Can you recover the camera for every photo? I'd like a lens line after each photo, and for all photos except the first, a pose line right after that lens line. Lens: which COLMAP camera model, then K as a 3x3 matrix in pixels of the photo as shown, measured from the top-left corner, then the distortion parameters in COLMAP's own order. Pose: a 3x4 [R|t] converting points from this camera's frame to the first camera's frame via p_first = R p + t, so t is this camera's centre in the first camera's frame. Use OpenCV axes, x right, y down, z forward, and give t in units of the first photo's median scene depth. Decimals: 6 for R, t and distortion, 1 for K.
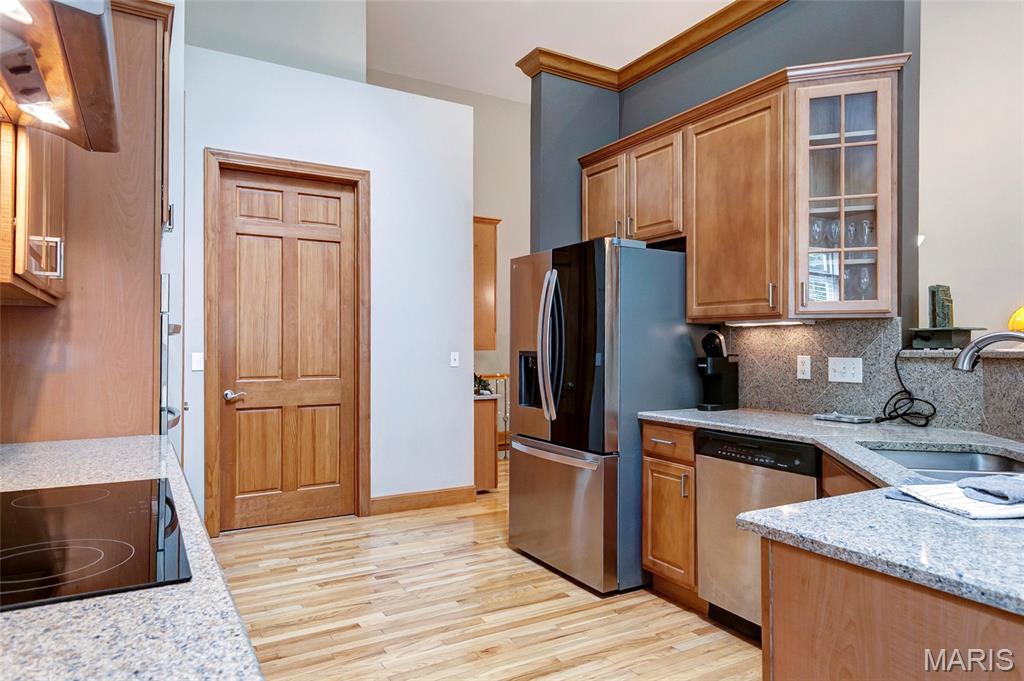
lens RADIAL K [[635.3, 0, 512.0], [0, 635.3, 340.5], [0, 0, 1]] dist [0.001496, -0.000061]
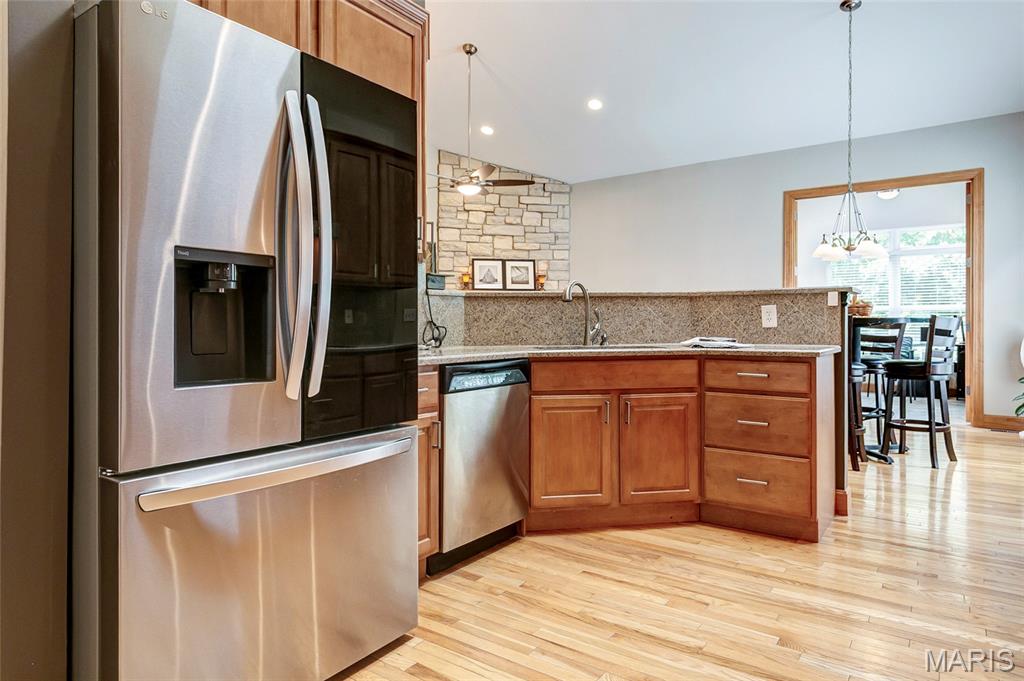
lens RADIAL K [[610.1, 0, 505.8], [0, 610.1, 327.6], [0, 0, 1]] dist [0.000913, 0.000065]
pose [[-0.408248, -0.005659, 0.912854, -0.530296], [-0.009845, 0.999950, 0.001796, 0.083507], [-0.912818, -0.008254, -0.408283, 1.283909]]
